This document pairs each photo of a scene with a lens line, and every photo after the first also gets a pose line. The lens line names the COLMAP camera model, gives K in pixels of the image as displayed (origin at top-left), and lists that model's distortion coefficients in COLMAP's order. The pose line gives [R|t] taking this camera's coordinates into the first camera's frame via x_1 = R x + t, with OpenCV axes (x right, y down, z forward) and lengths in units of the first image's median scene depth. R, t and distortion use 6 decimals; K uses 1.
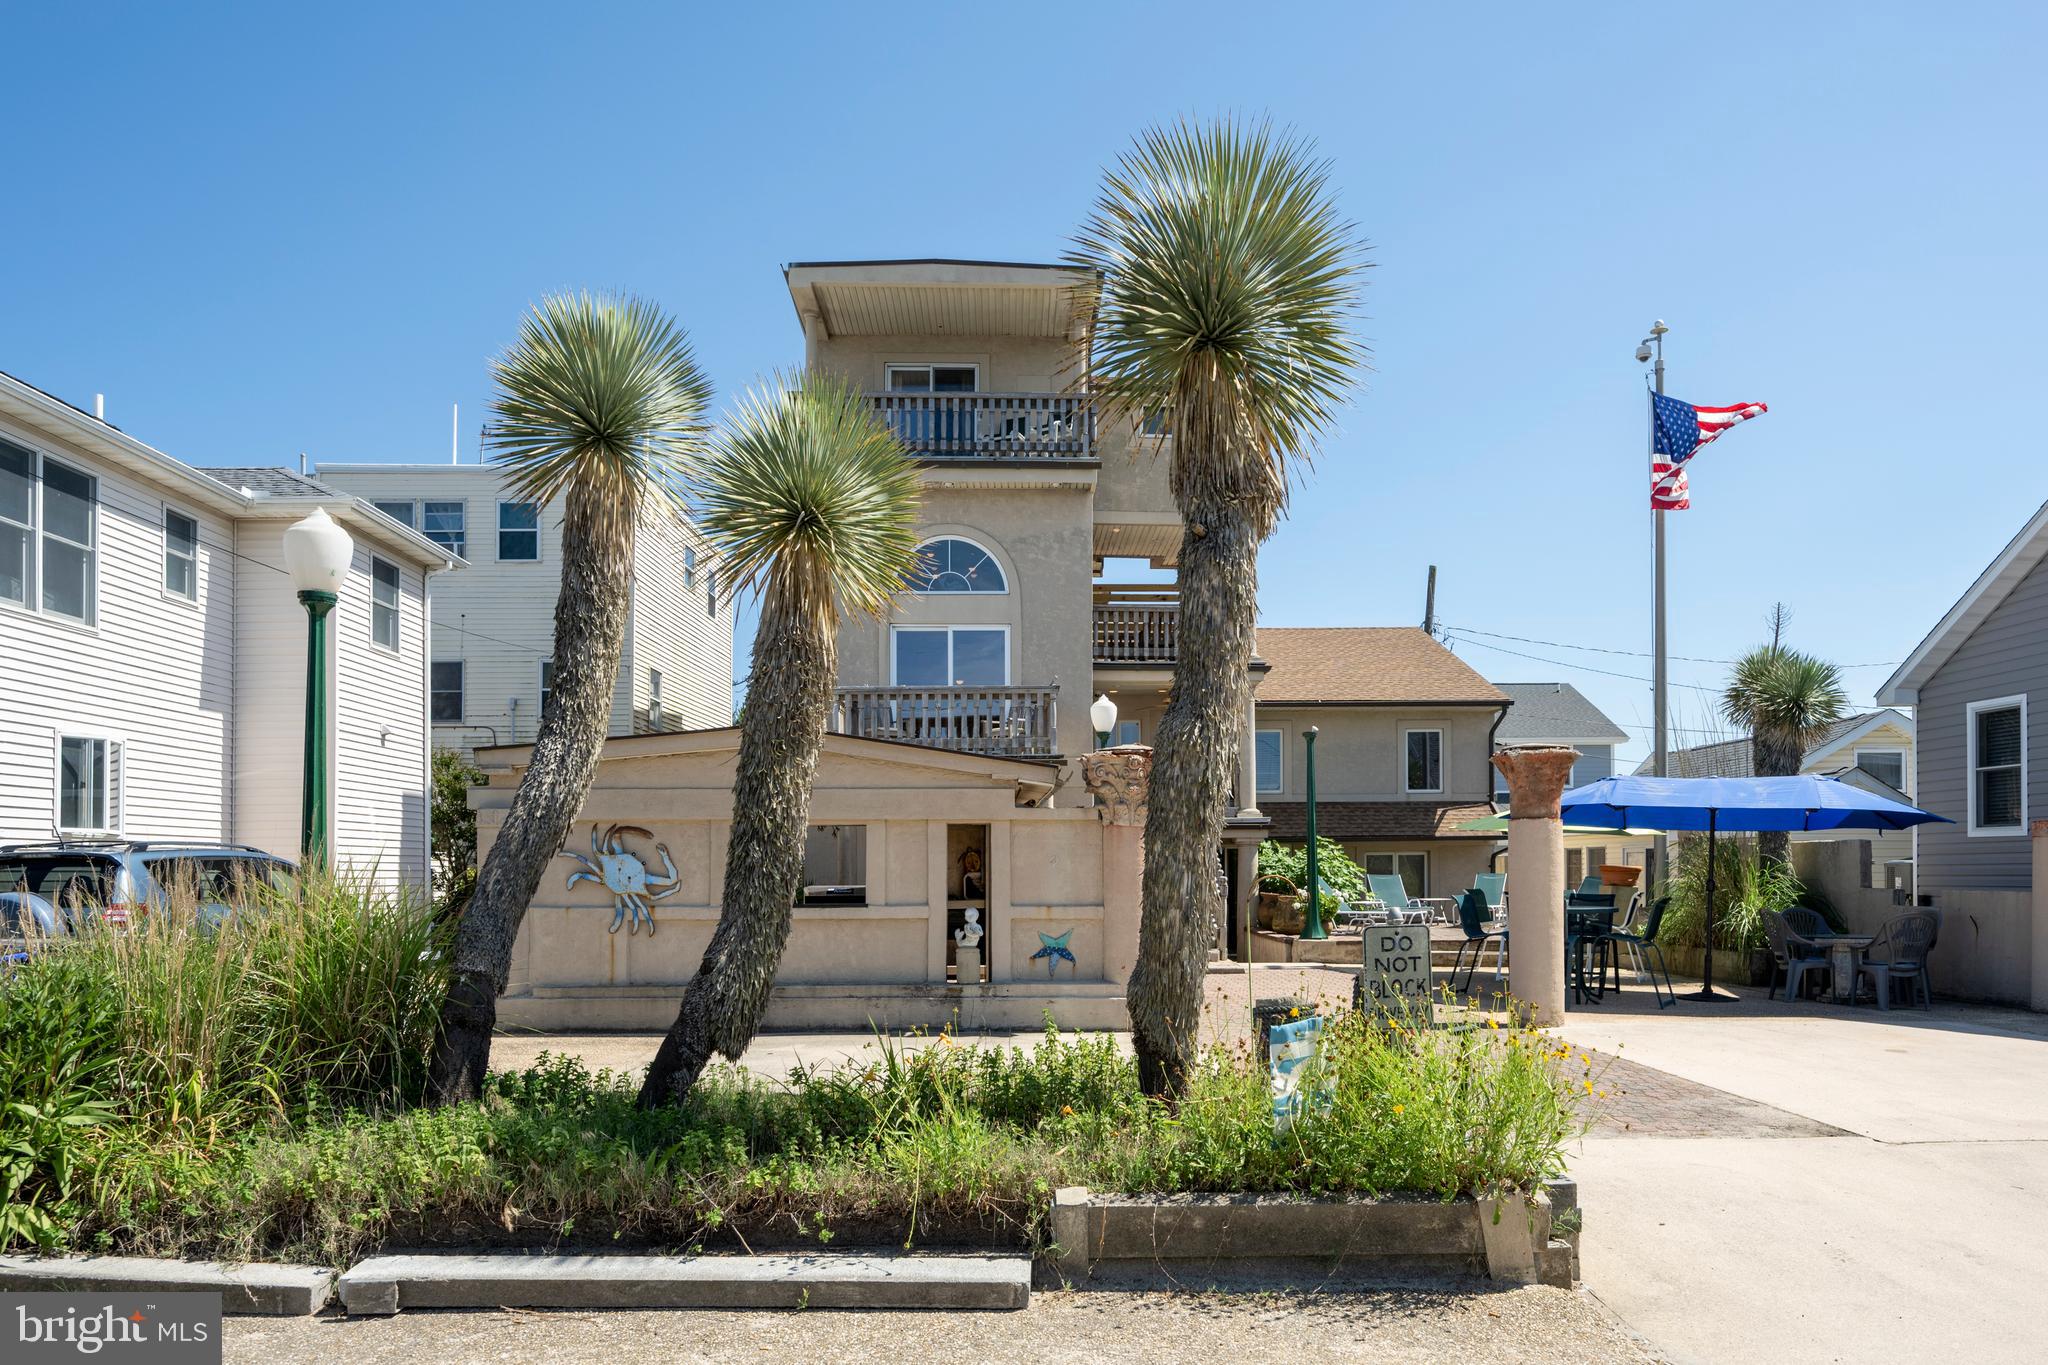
lens RADIAL K [[1235.4, 0, 1062.3], [0, 1235.4, 842.6], [0, 0, 1]] dist [0.001695, -0.000246]
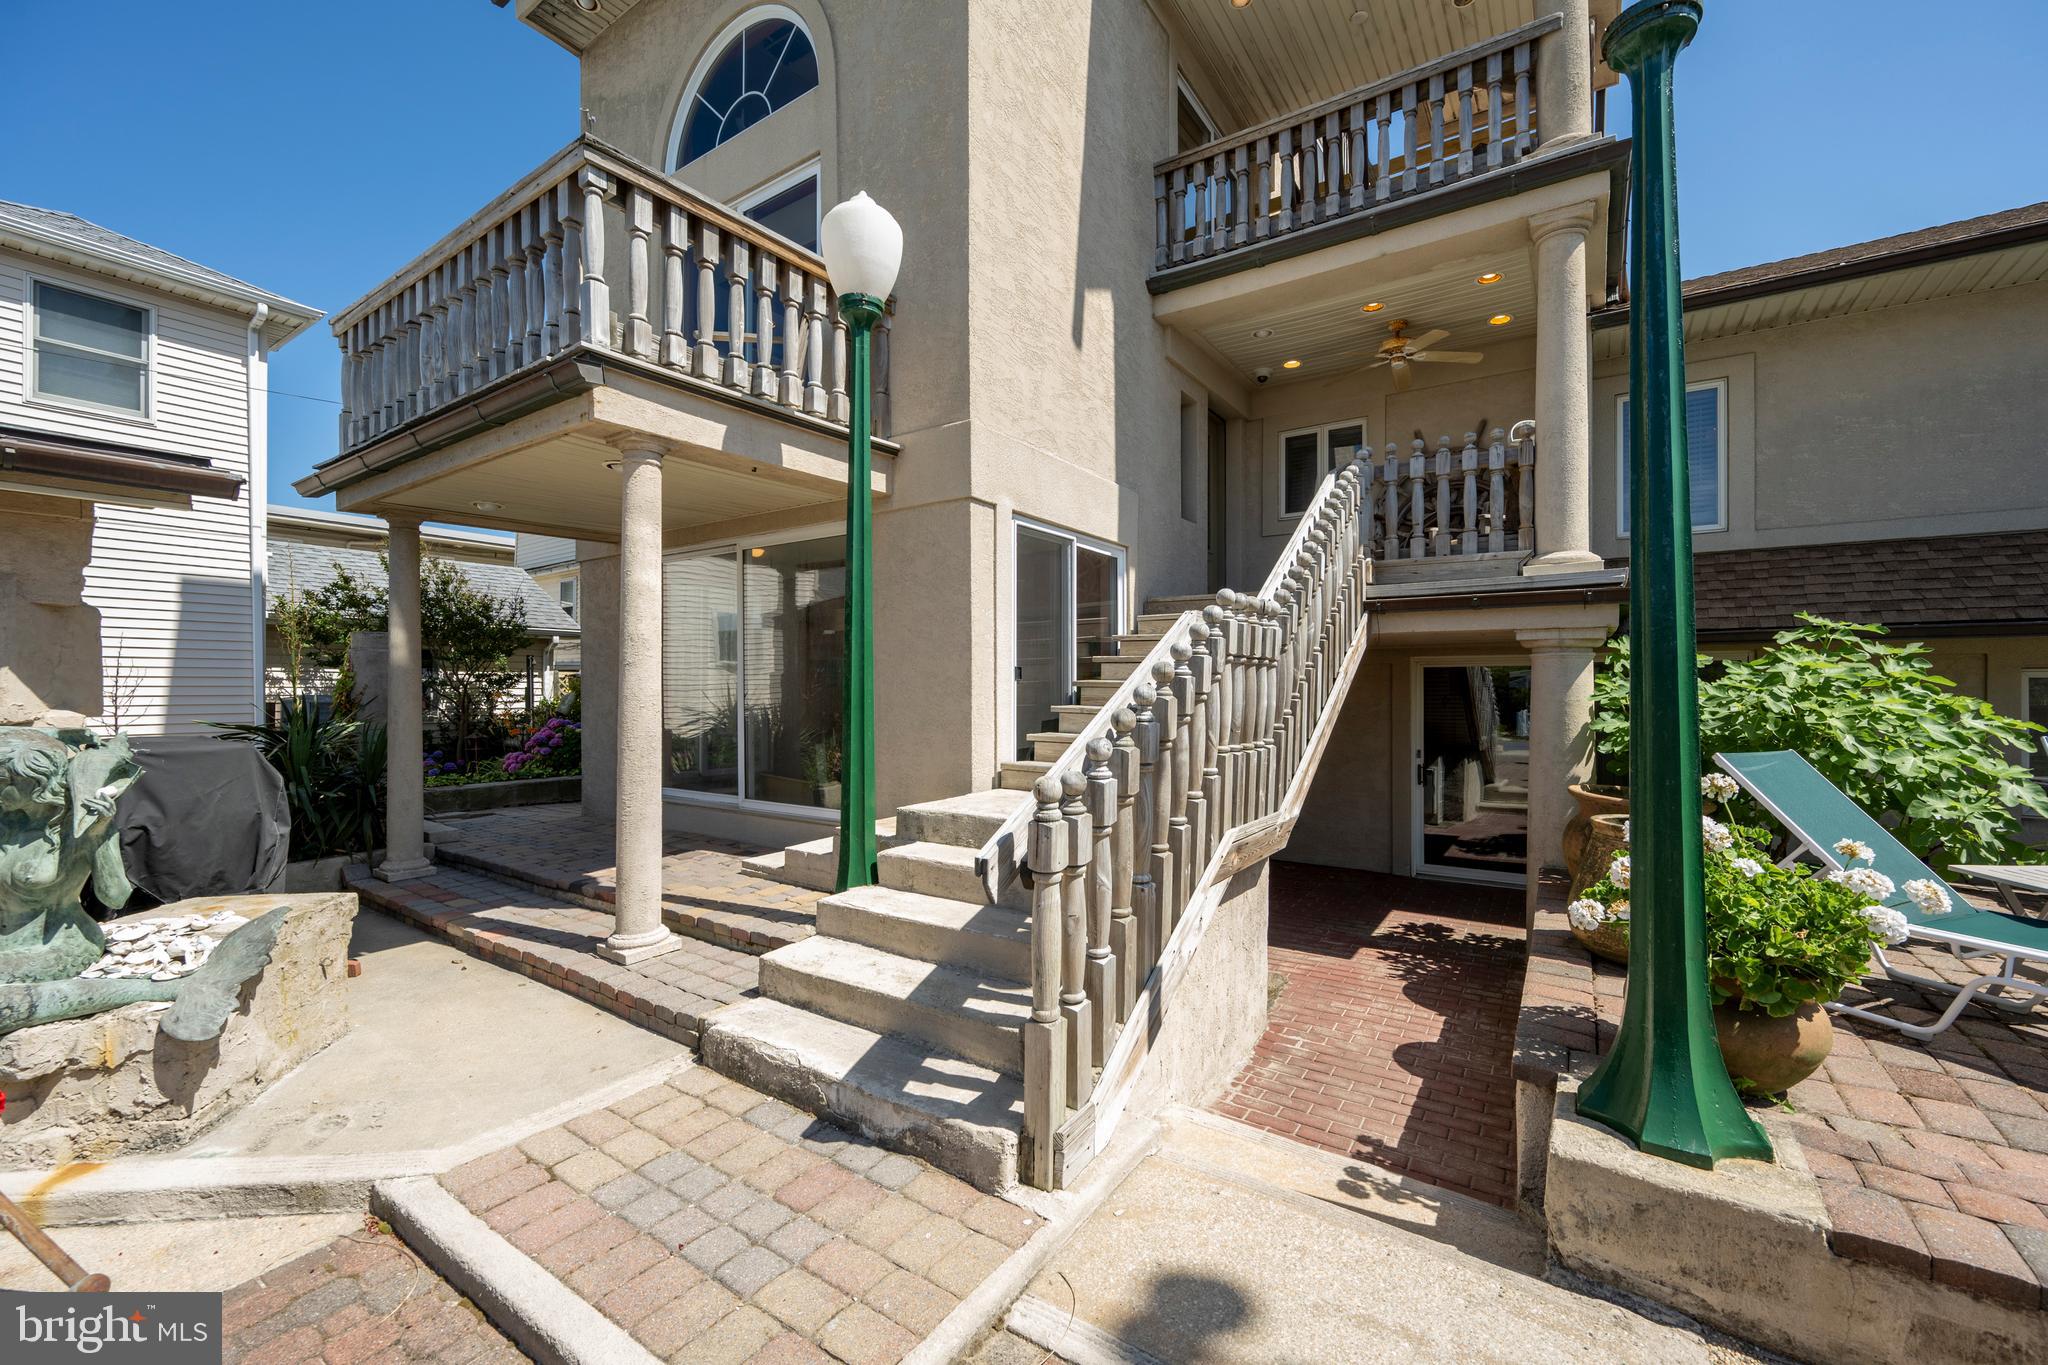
lens RADIAL K [[821.6, 0, 1016.8], [0, 821.6, 682.7], [0, 0, 1]] dist [-0.000052, 0.000931]
pose [[0.810928, 0.001432, -0.585144, 0.230156], [0.007471, 0.999890, 0.012802, 0.010756], [0.585098, -0.014753, 0.810829, 0.988818]]
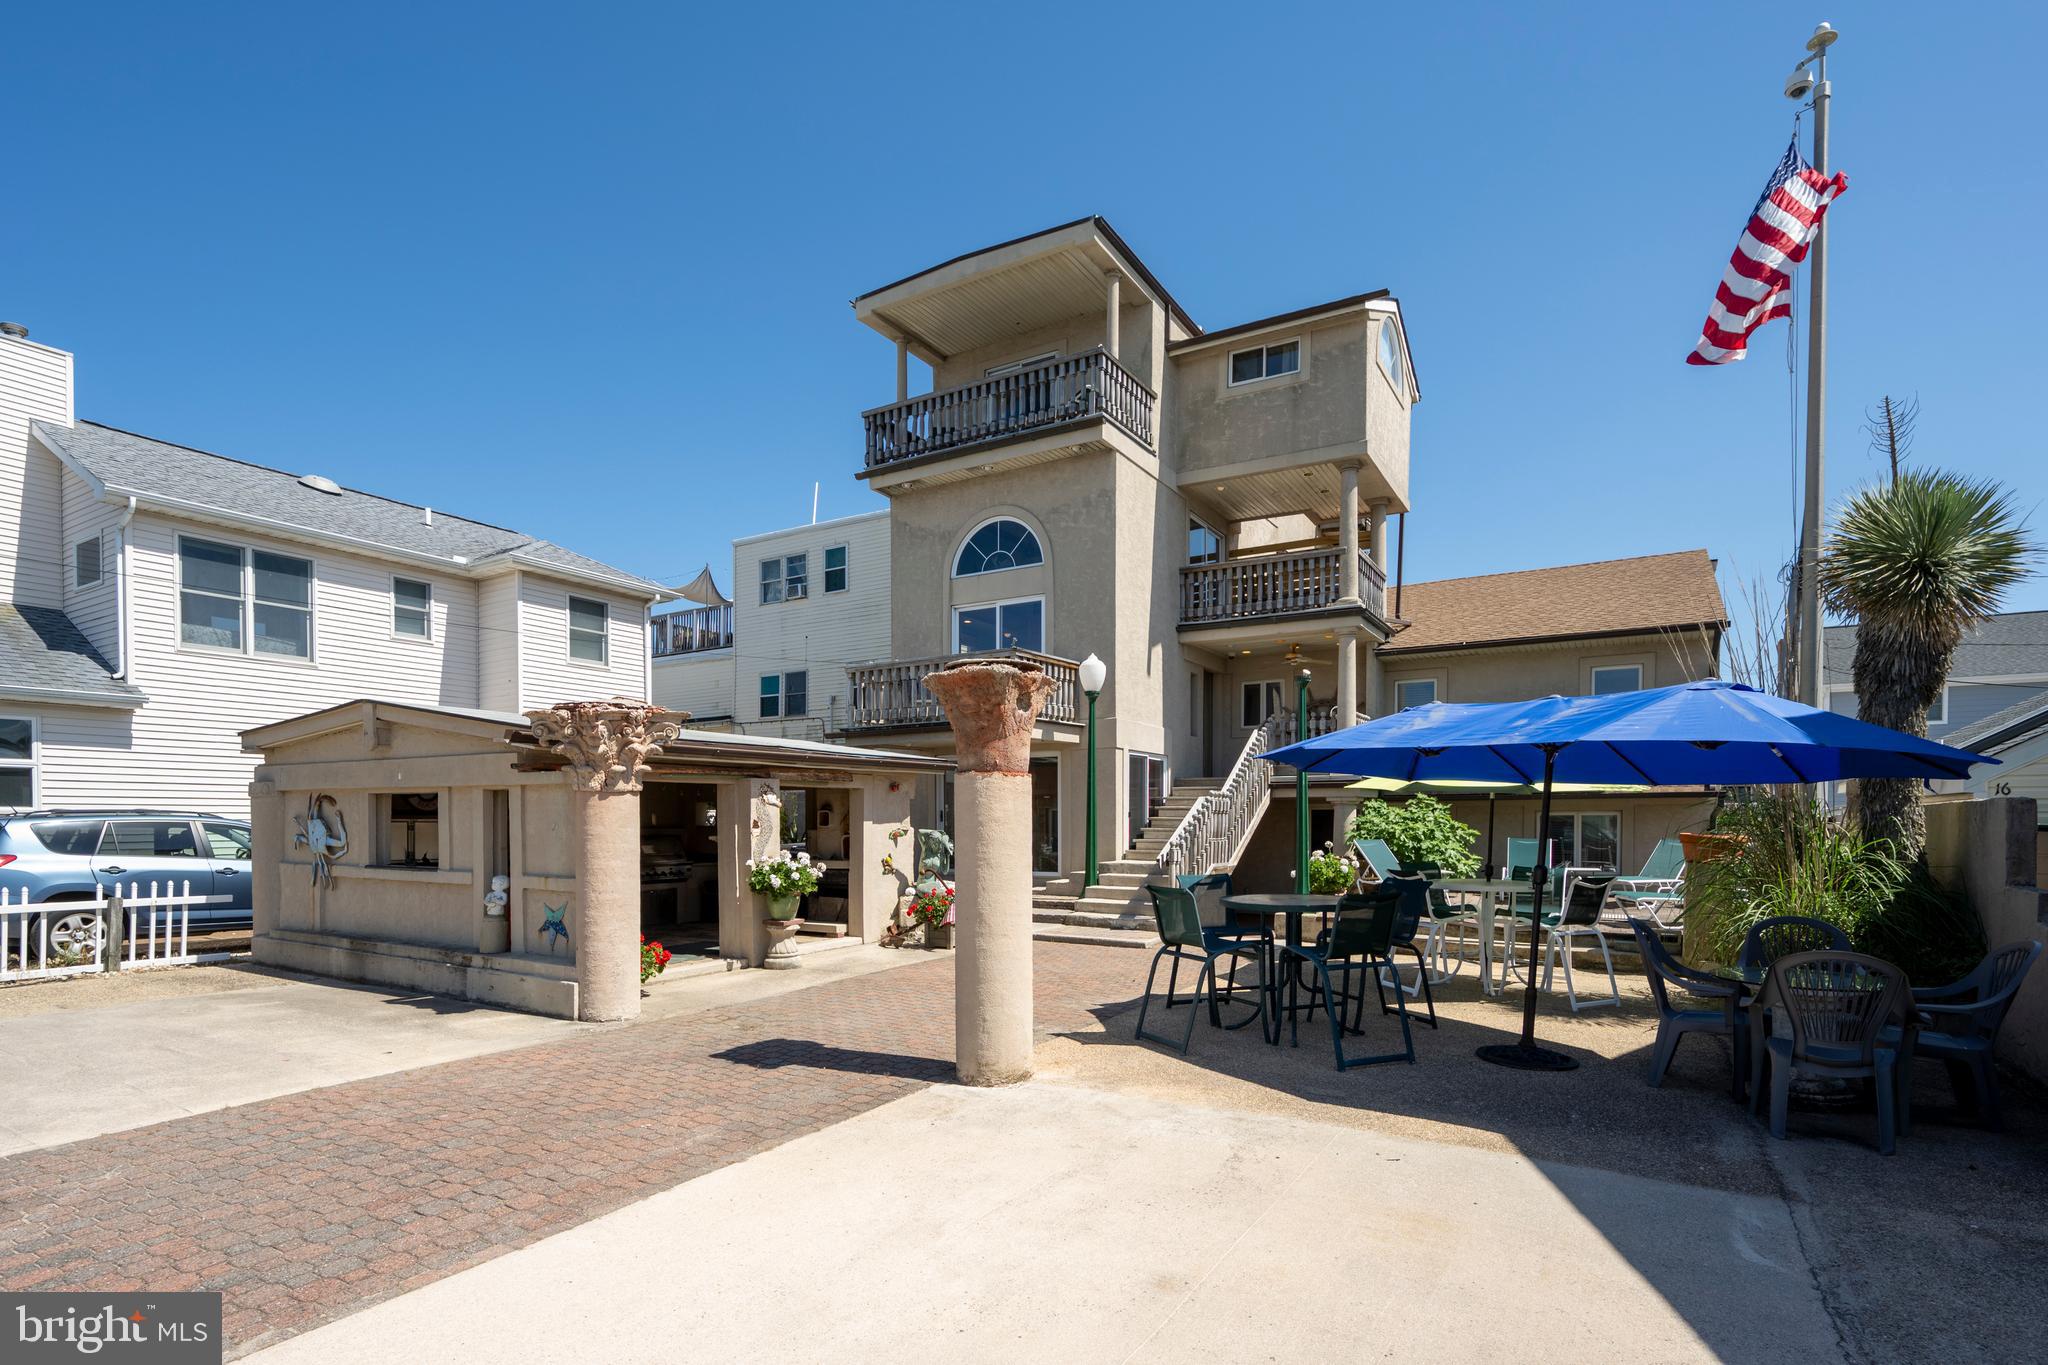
lens RADIAL K [[944.9, 0, 1061.8], [0, 944.9, 828.2], [0, 0, 1]] dist [0.003606, 0.000670]
pose [[0.860020, 0.009981, -0.510163, 0.467618], [0.005128, 0.999589, 0.028201, -0.002503], [0.510235, -0.026870, 0.859615, 0.393498]]
